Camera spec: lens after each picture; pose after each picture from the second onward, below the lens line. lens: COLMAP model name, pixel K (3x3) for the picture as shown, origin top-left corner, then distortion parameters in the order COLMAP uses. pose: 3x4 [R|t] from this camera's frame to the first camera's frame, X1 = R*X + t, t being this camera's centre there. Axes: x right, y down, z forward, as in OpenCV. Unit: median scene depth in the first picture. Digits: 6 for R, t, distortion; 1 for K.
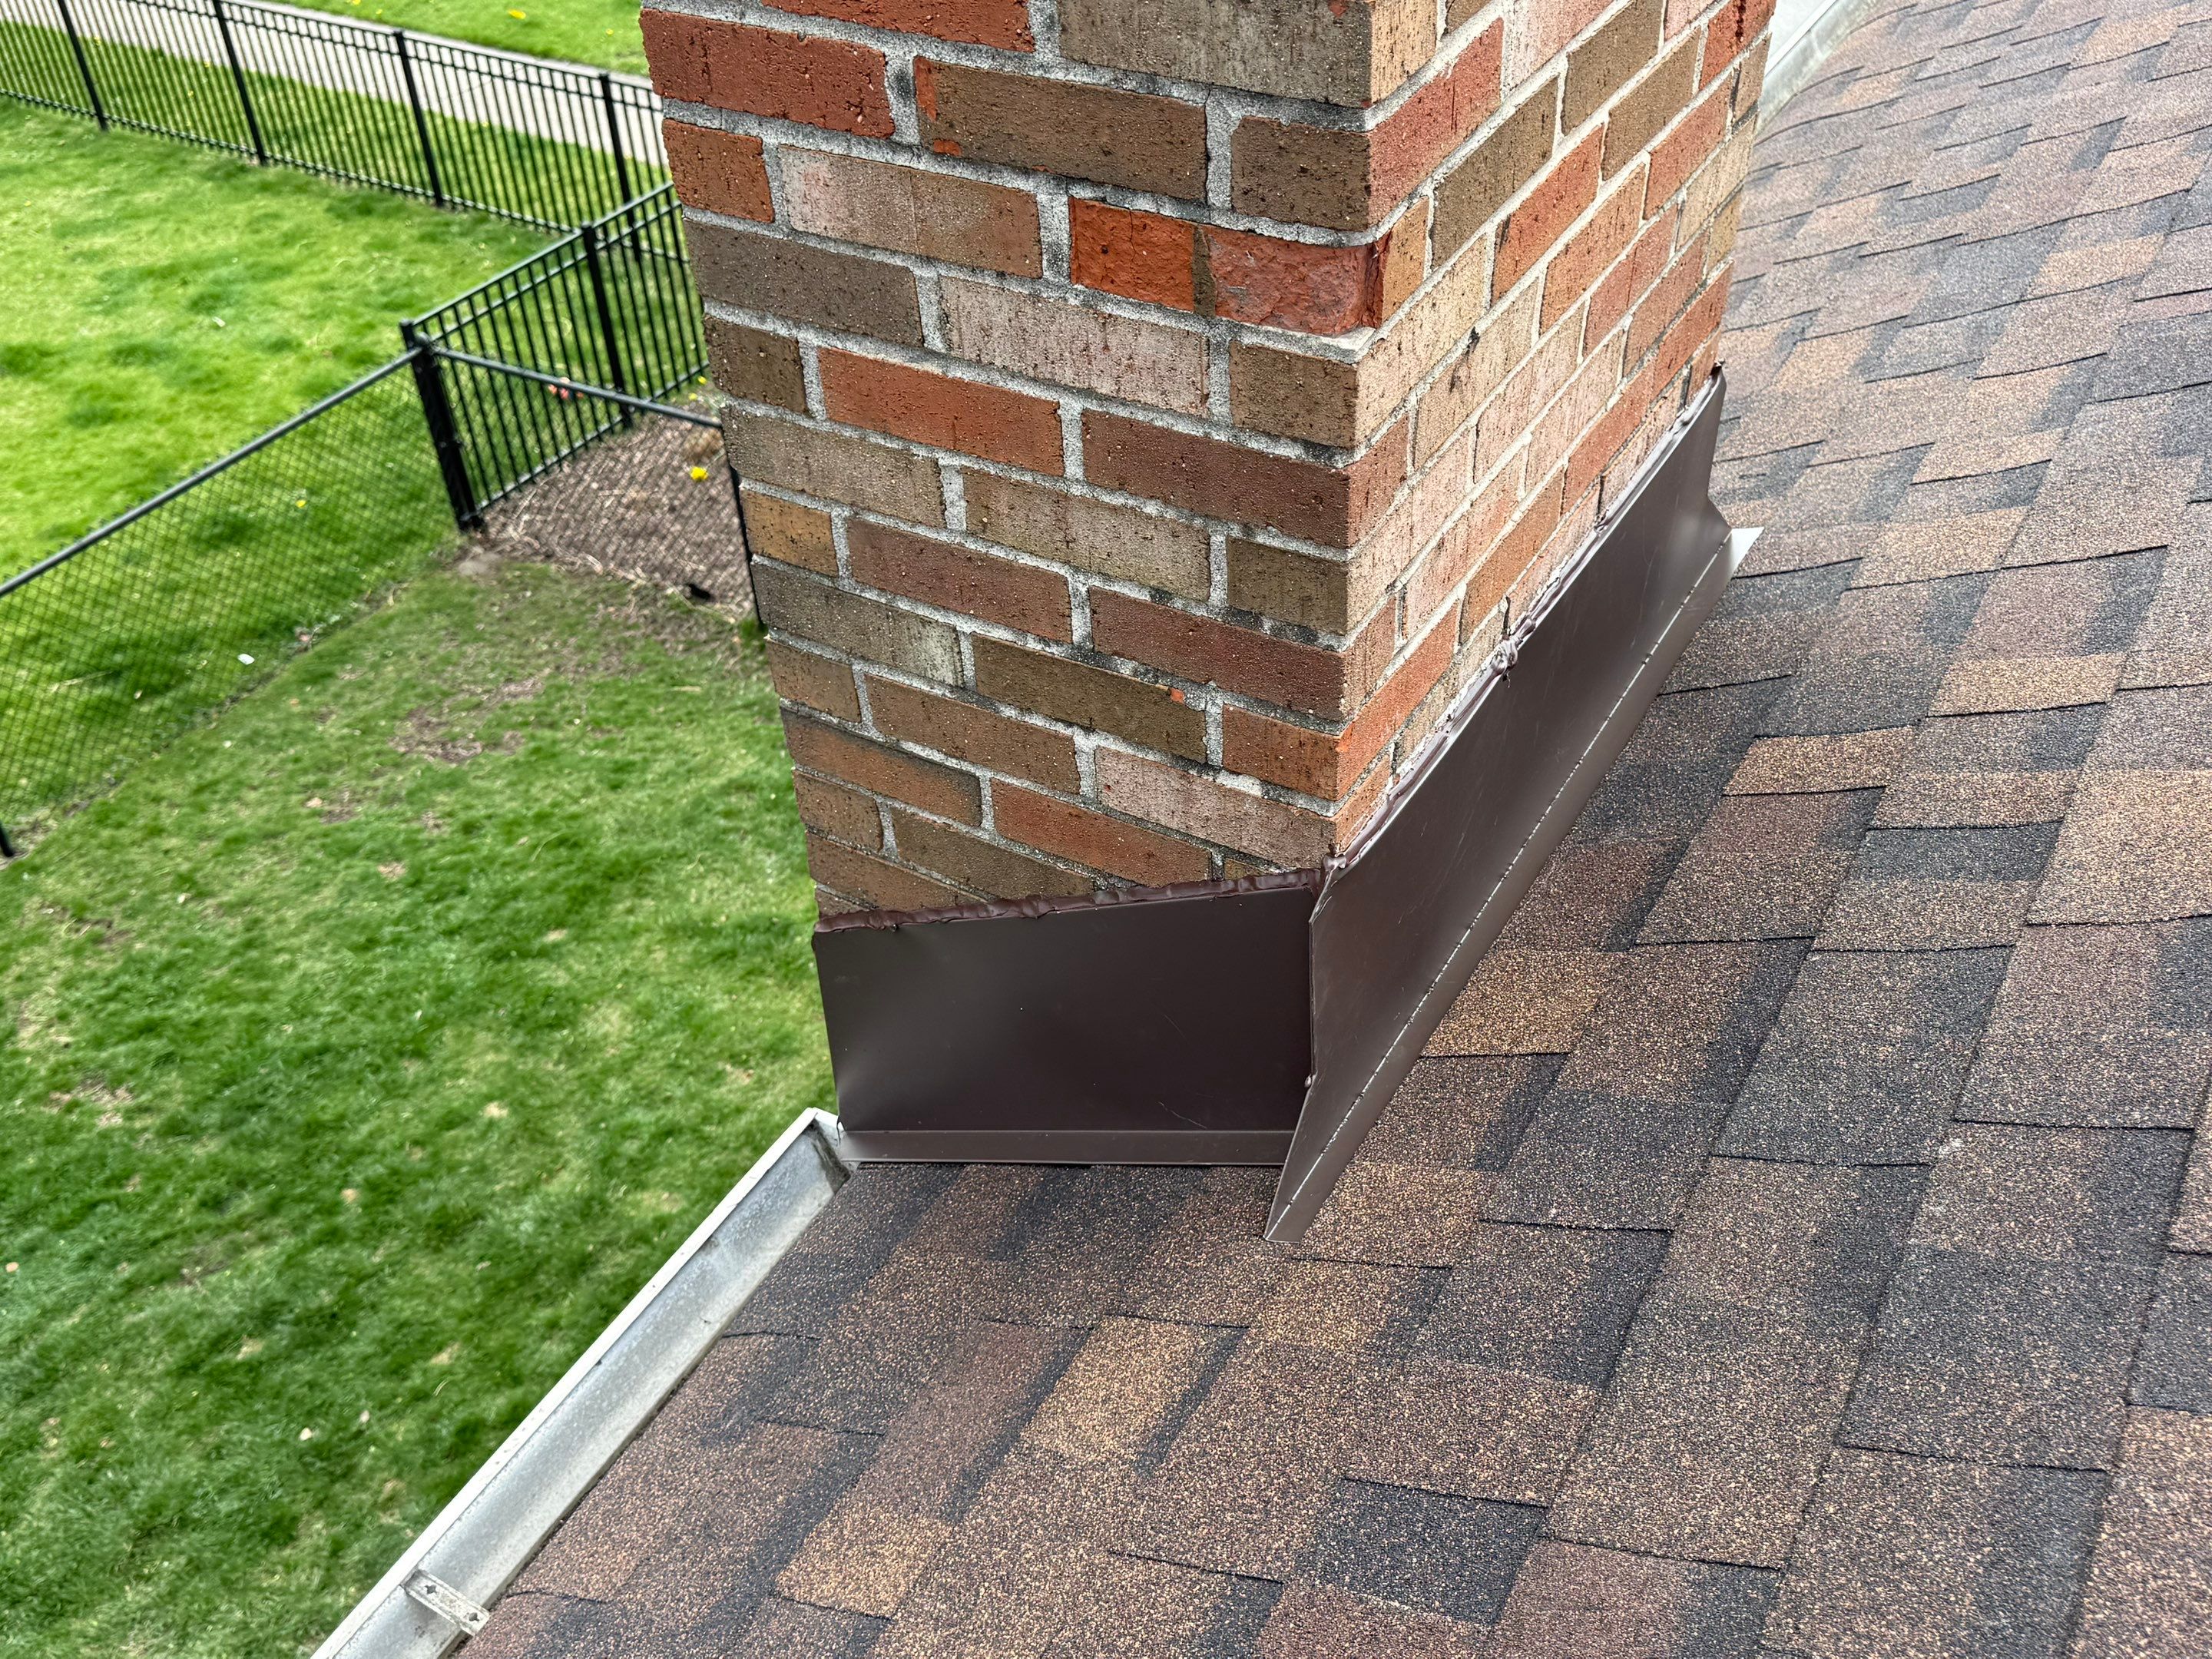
lens RADIAL K [[2068.7, 0, 1086.4], [0, 2068.7, 841.2], [0, 0, 1]] dist [0.164100, -0.313782]
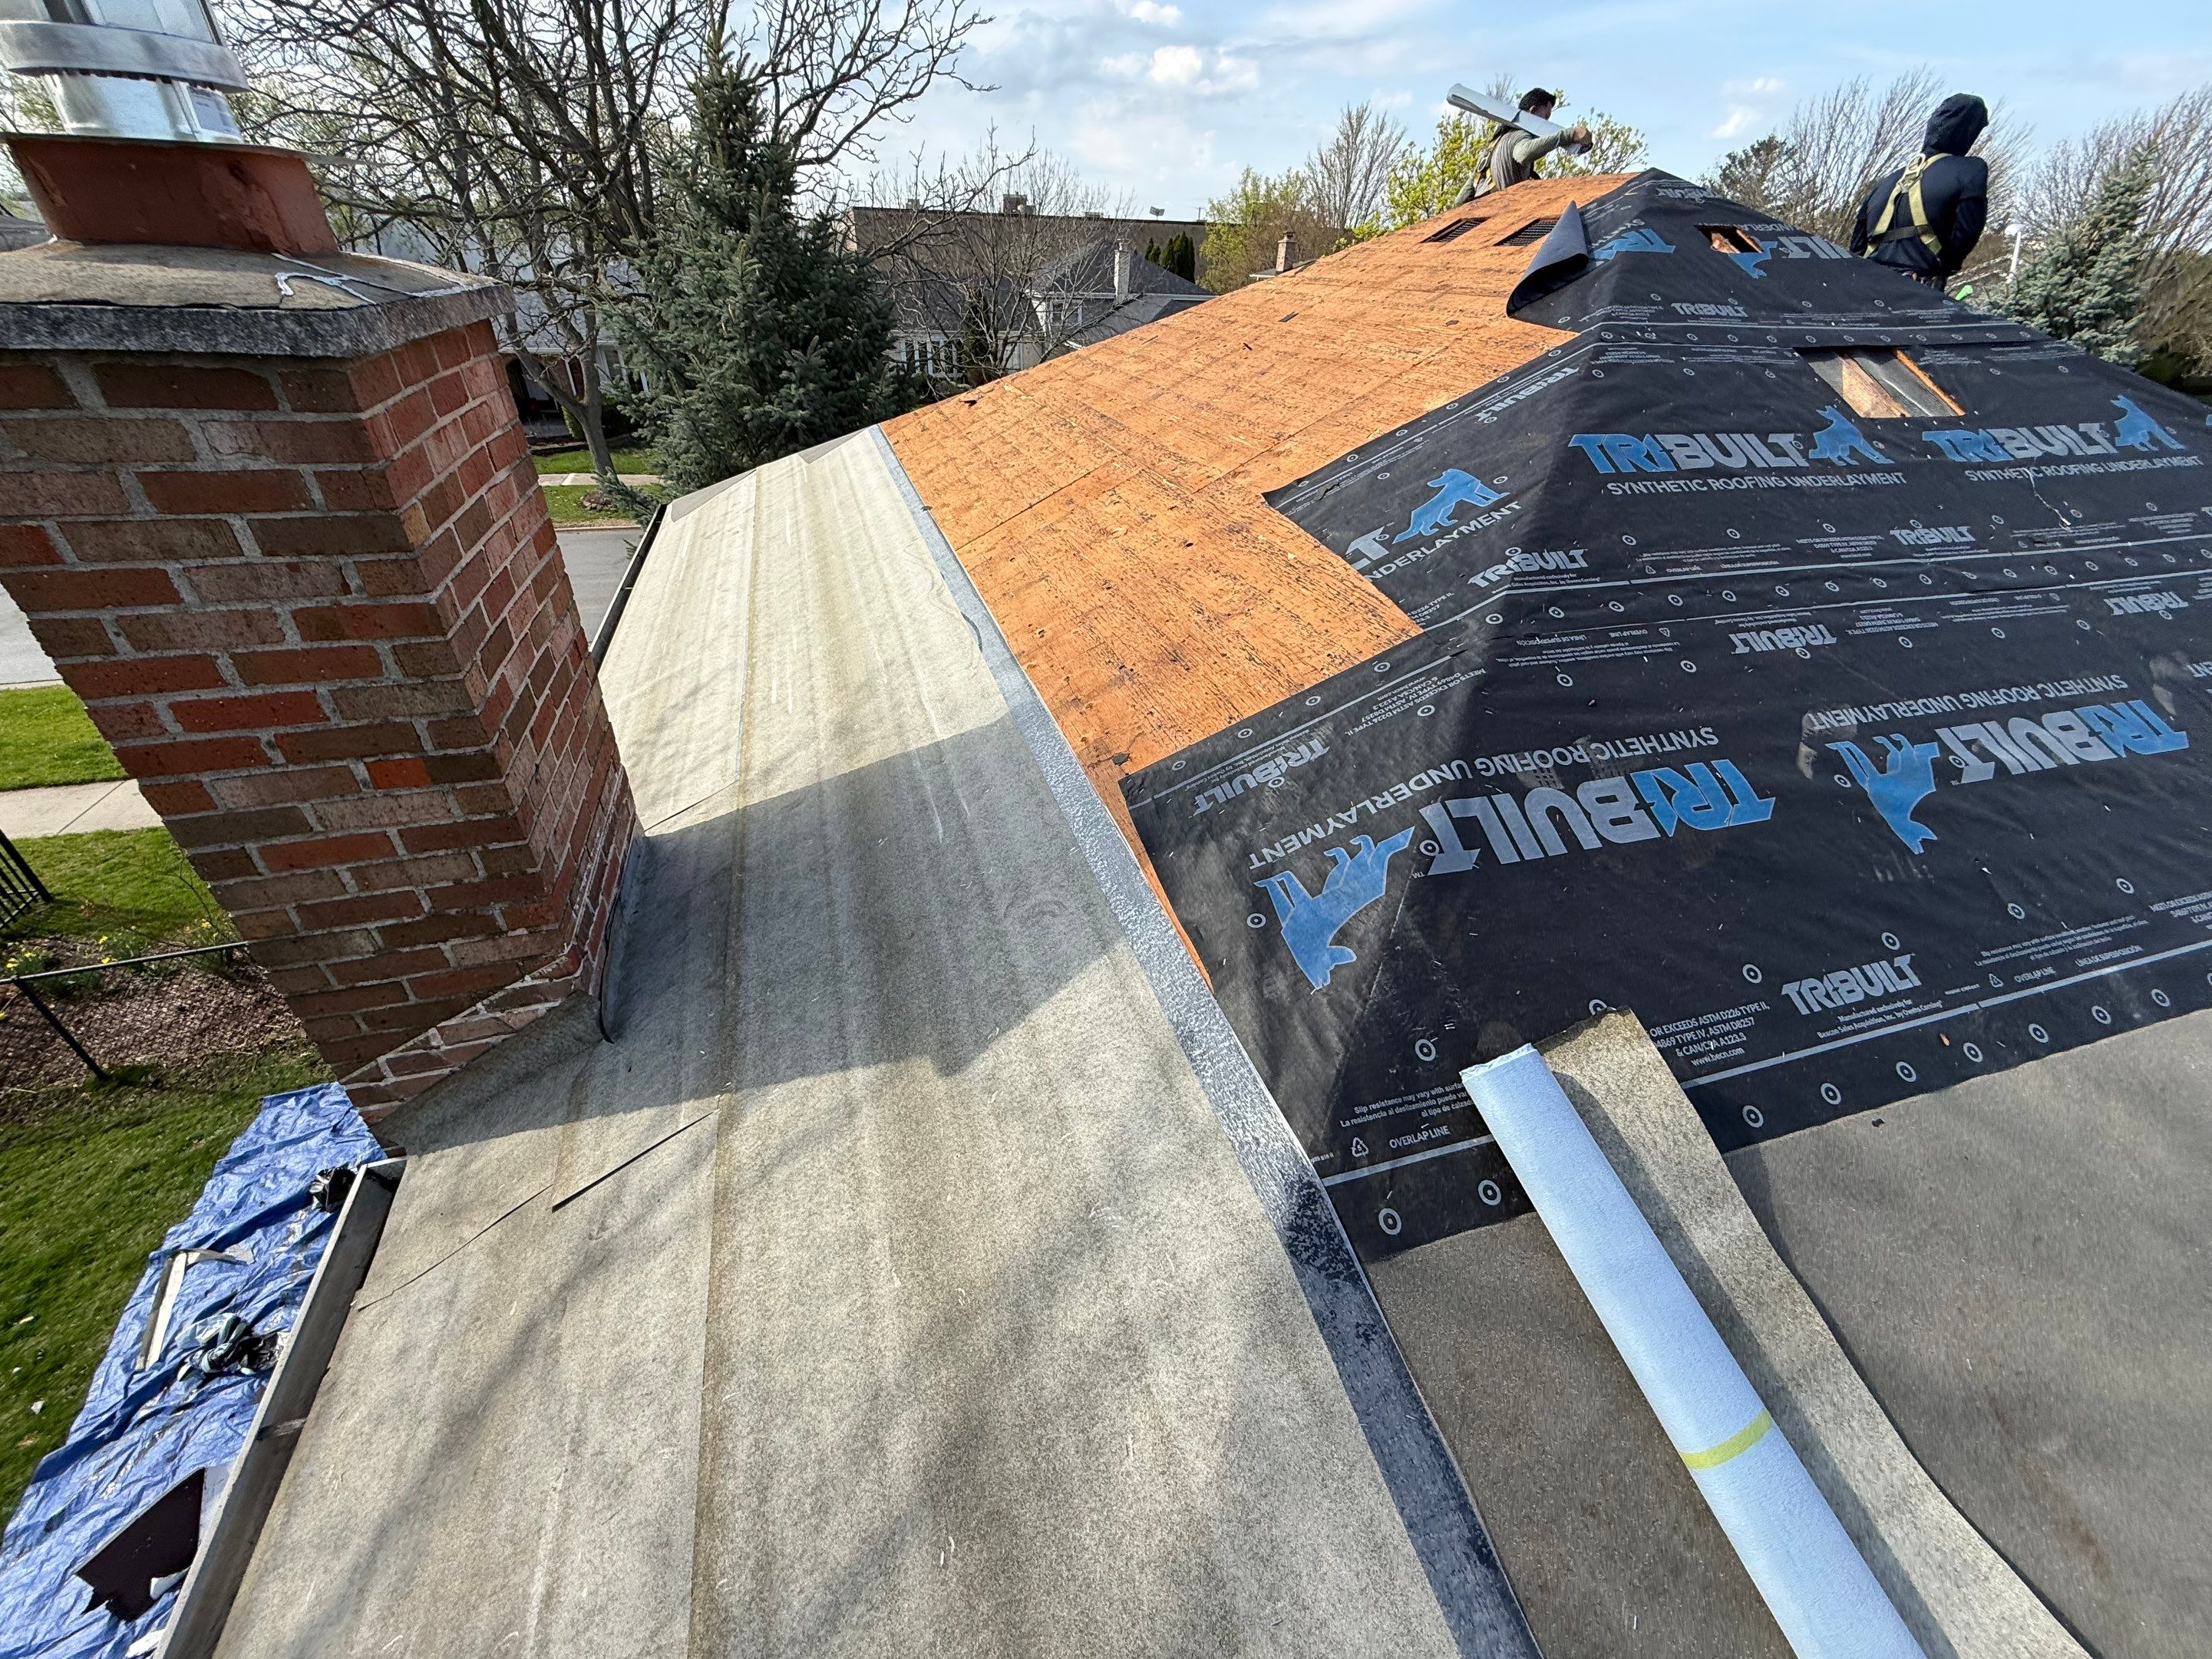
lens RADIAL K [[878.1, 0, 1097.8], [0, 878.1, 827.6], [0, 0, 1]] dist [-0.001043, -0.000249]
pose [[0.667828, -0.348165, 0.657866, -0.137045], [0.421828, 0.905248, 0.050873, 0.116894], [-0.613244, 0.243532, 0.751415, -0.427253]]
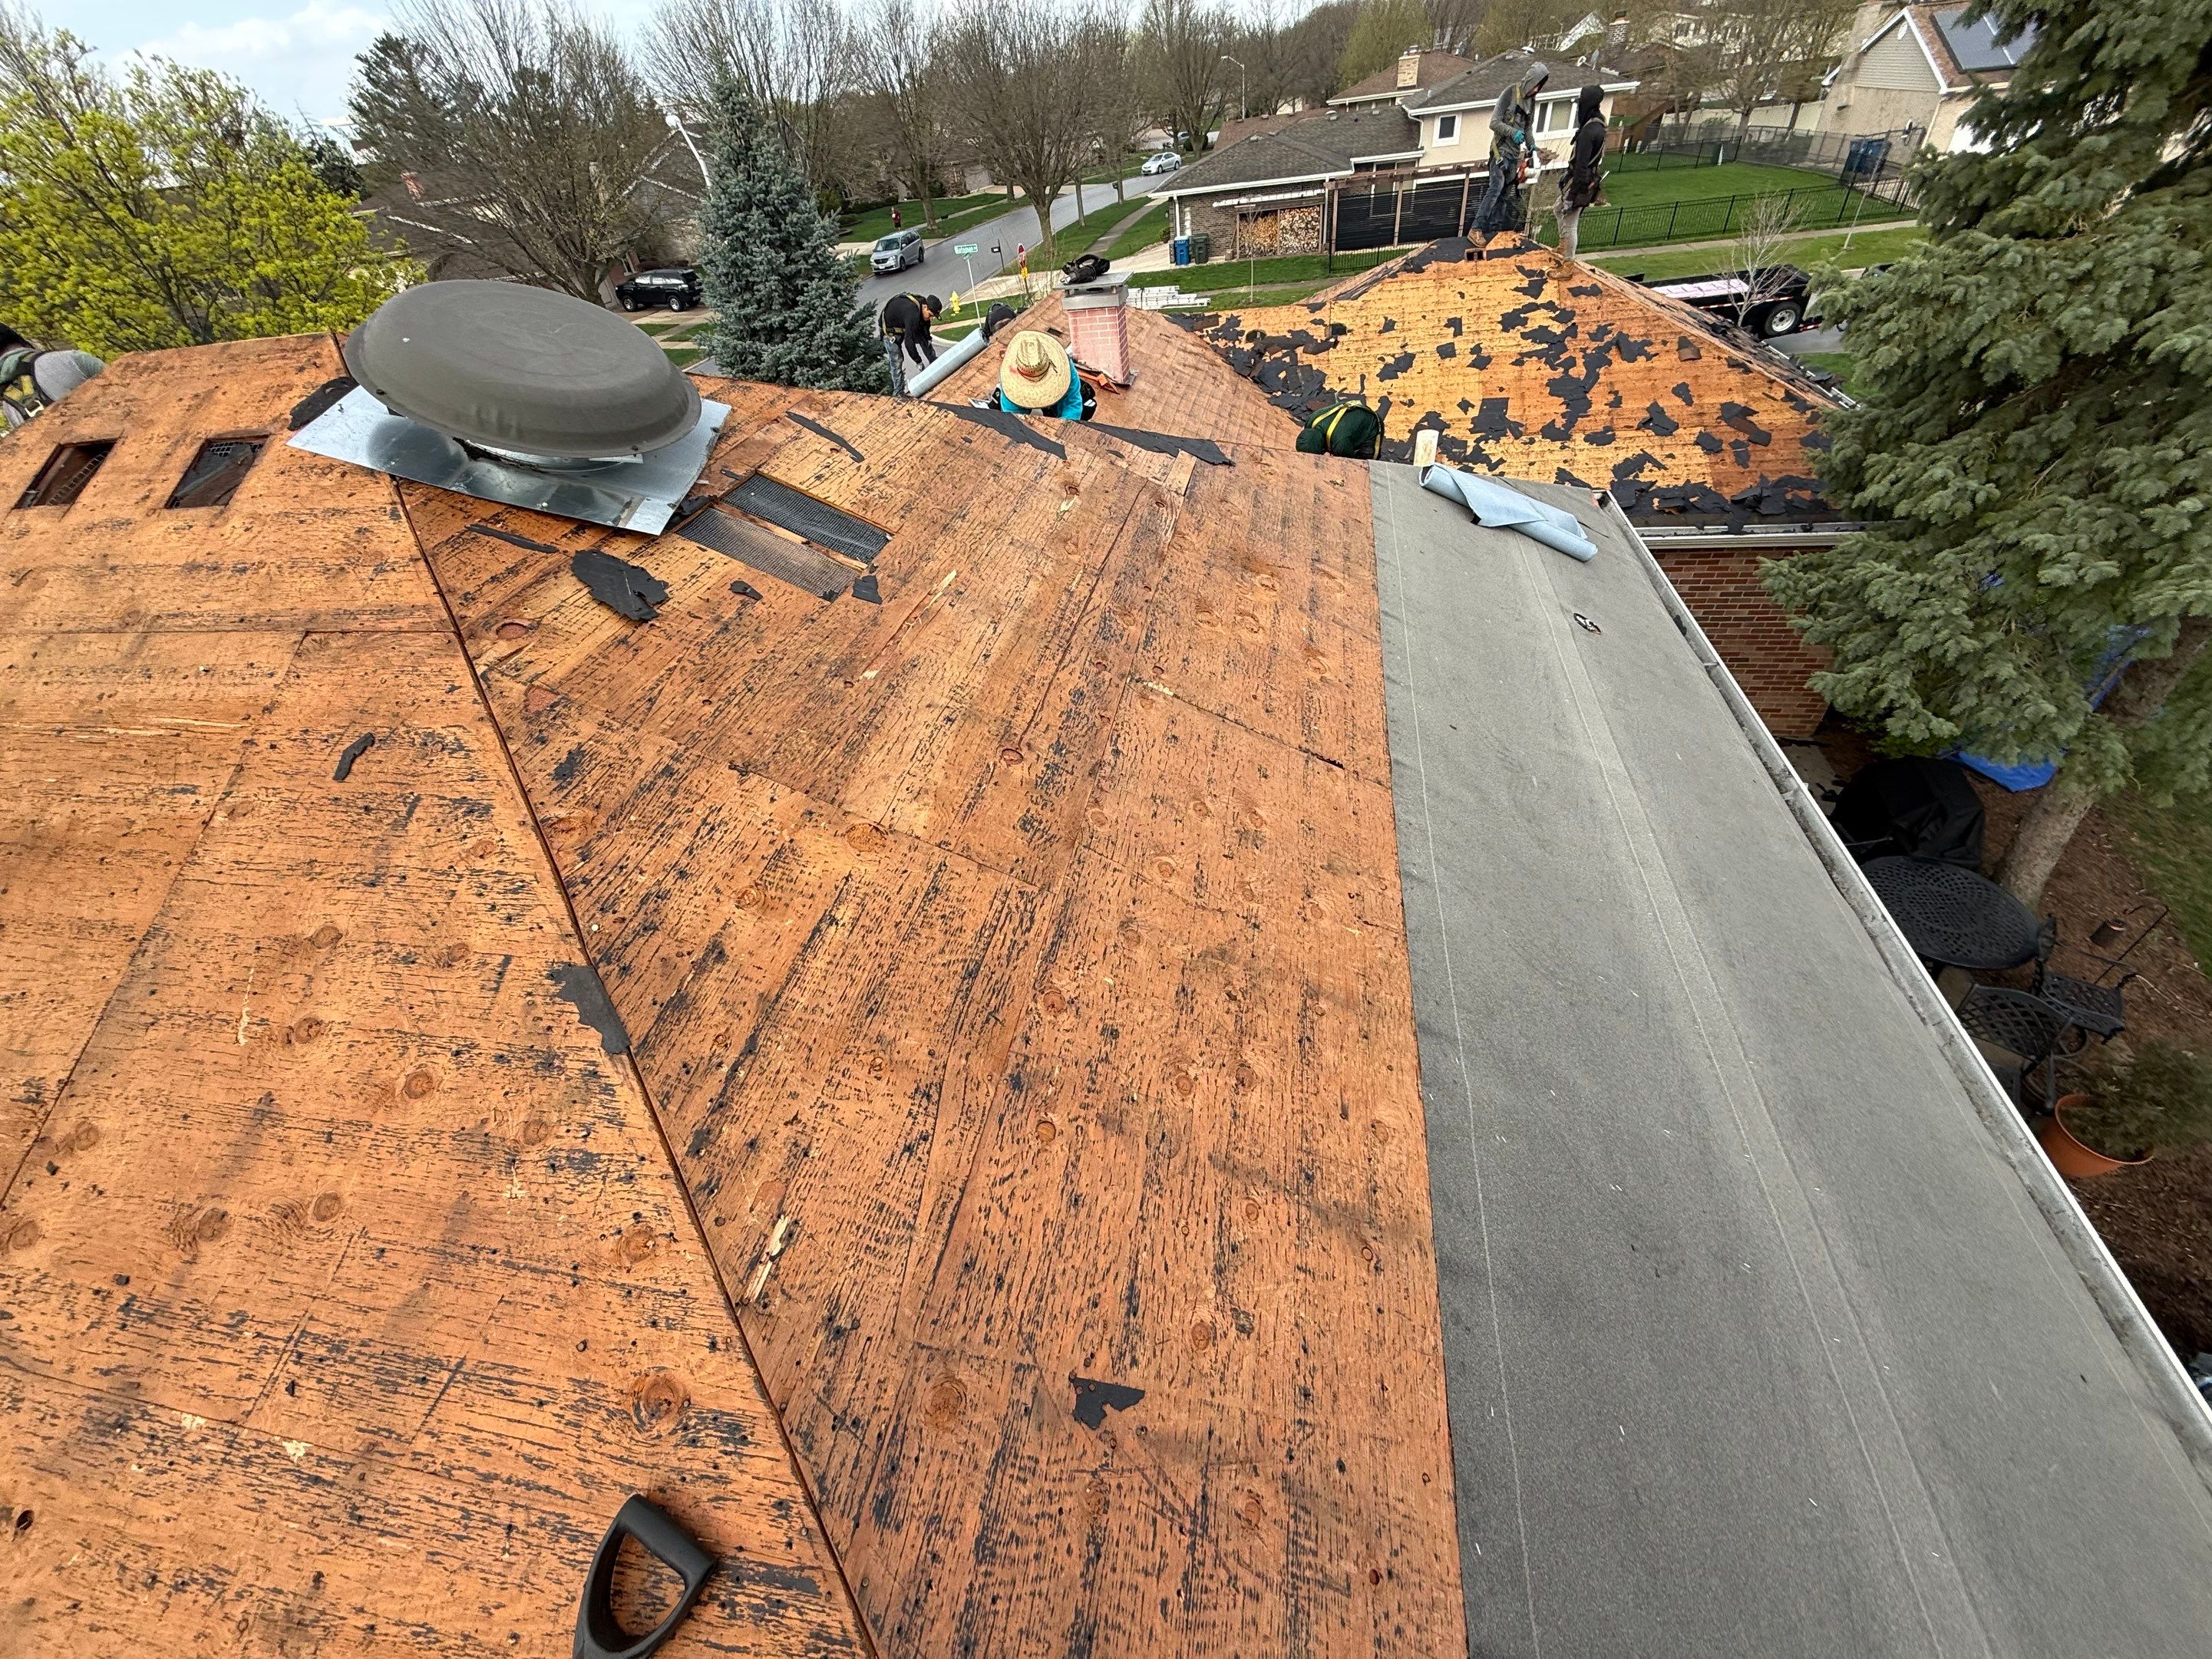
lens RADIAL K [[878.1, 0, 1097.8], [0, 878.1, 827.6], [0, 0, 1]] dist [-0.001043, -0.000249]
pose [[-0.328282, -0.541932, 0.773654, 0.754817], [0.693362, 0.417964, 0.586989, -0.284328], [-0.641467, 0.729120, 0.238545, -0.619697]]
